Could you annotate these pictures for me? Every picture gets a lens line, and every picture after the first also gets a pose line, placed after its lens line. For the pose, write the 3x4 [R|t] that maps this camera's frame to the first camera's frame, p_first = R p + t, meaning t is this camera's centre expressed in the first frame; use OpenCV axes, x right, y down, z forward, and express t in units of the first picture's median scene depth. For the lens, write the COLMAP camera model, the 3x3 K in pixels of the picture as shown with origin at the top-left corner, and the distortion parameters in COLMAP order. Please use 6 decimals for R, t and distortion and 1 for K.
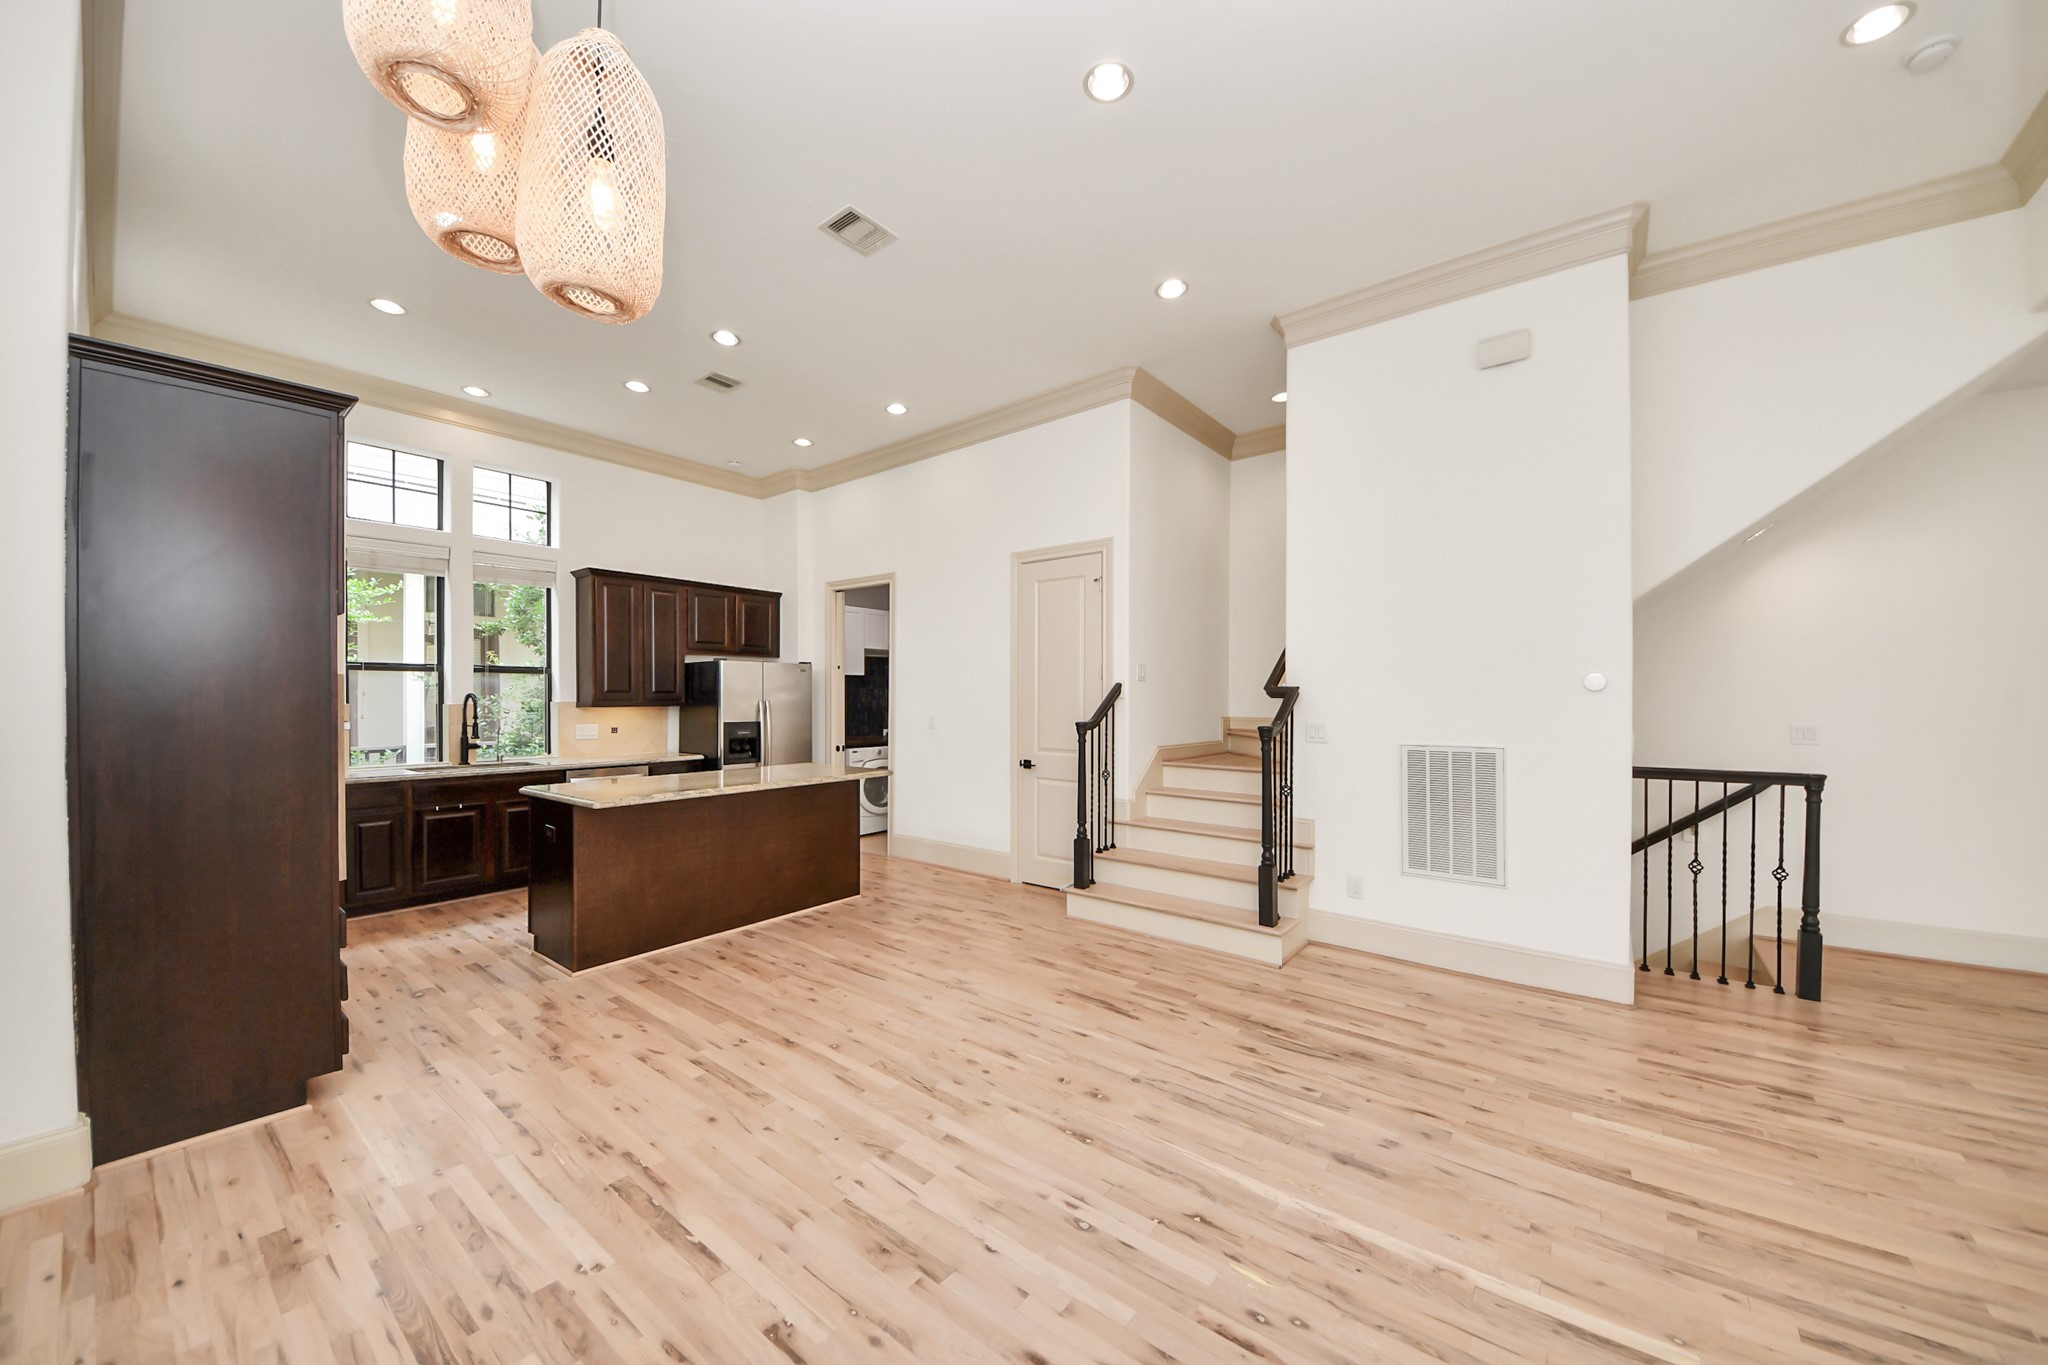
lens RADIAL K [[730.8, 0, 1019.7], [0, 730.8, 690.5], [0, 0, 1]] dist [0.044268, -0.021112]
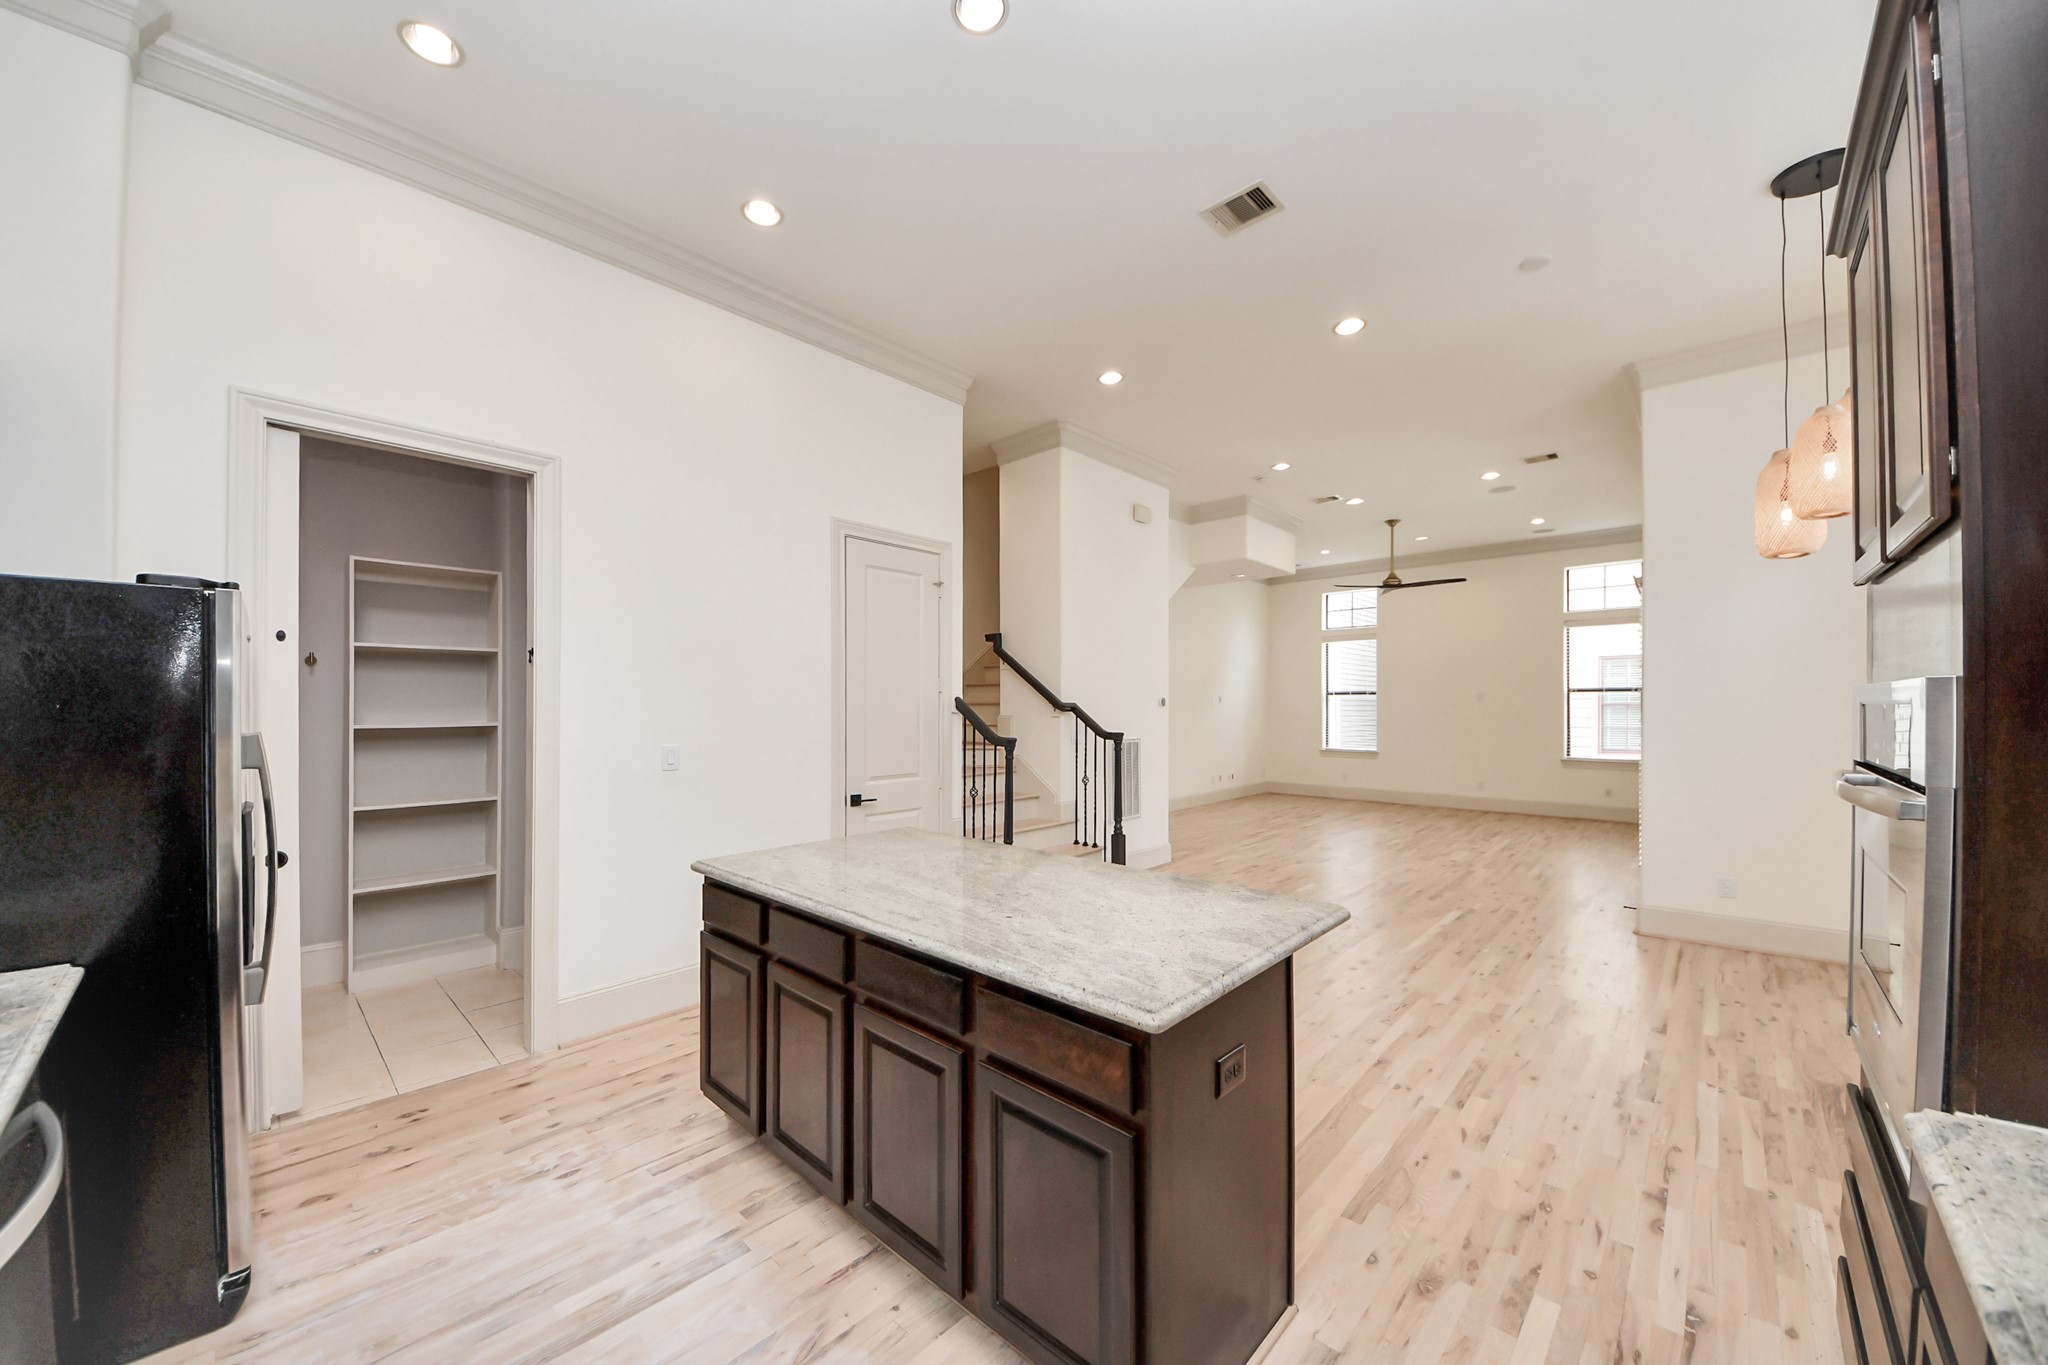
lens RADIAL K [[737.1, 0, 1001.1], [0, 737.1, 698.2], [0, 0, 1]] dist [-0.000267, -0.005923]
pose [[0.095656, 0.008658, 0.995377, -1.180939], [-0.007530, 0.999940, -0.007974, -0.004007], [-0.995386, -0.006732, 0.095716, 1.237570]]
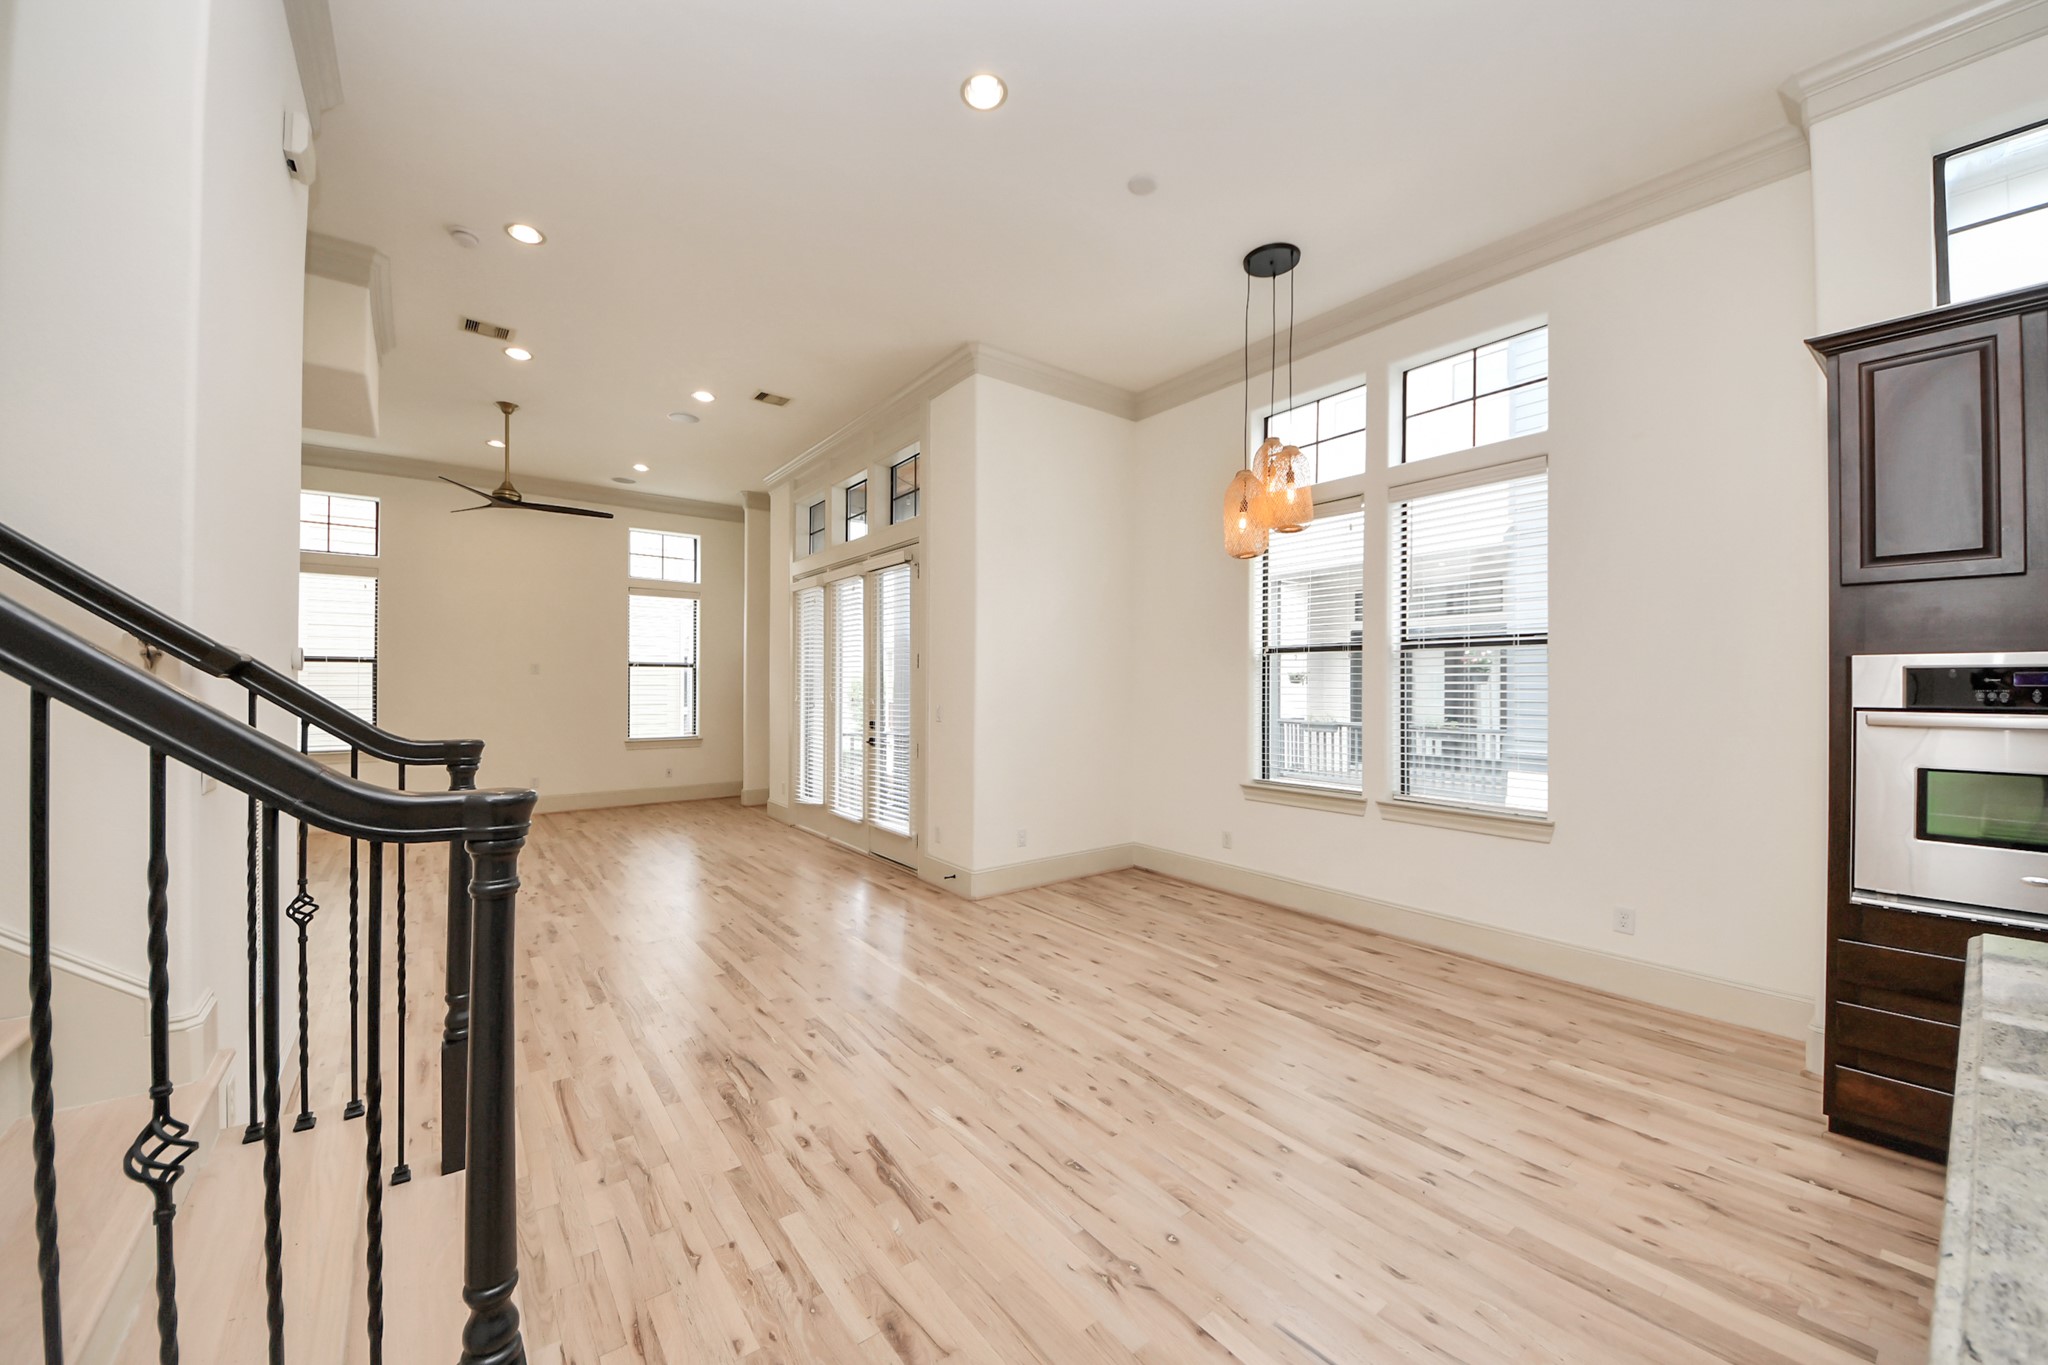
lens RADIAL K [[757.5, 0, 1012.8], [0, 757.5, 686.0], [0, 0, 1]] dist [0.000332, -0.000110]
pose [[-0.969307, -0.005587, 0.245788, -0.145706], [-0.007198, 0.999958, -0.005657, 0.008051], [-0.245746, -0.007253, -0.969307, 1.580567]]
